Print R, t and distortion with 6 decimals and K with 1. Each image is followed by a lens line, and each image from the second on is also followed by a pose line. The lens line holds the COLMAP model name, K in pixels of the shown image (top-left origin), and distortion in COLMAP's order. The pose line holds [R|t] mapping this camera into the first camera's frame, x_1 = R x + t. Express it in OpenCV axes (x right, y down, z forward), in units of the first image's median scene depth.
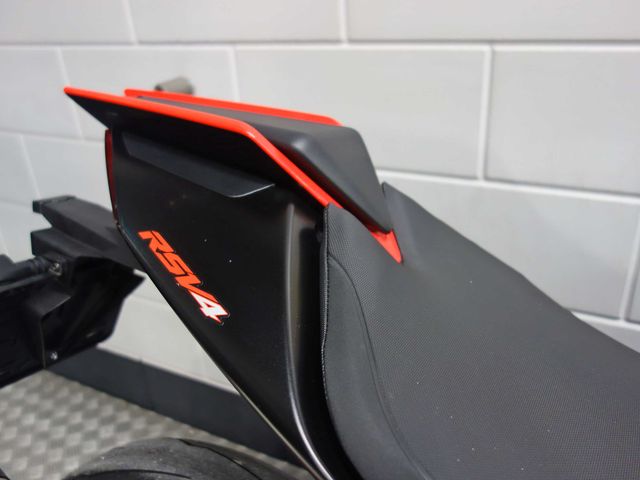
lens RADIAL K [[564.6, 0, 320.0], [0, 564.6, 240.0], [0, 0, 1]] dist [0.000394, 0.005415]
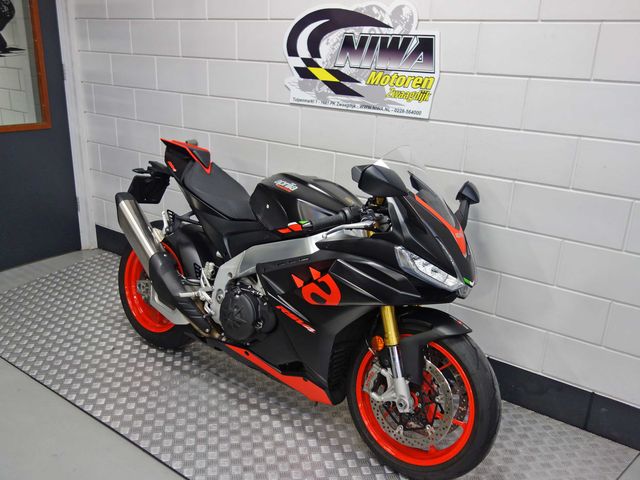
lens RADIAL K [[564.6, 0, 320.0], [0, 564.6, 240.0], [0, 0, 1]] dist [0.000394, 0.005415]
pose [[0.983729, 0.144362, -0.106944, 1.587314], [-0.157135, 0.979937, -0.122609, 0.994926], [0.087098, 0.137418, 0.986676, -3.652463]]
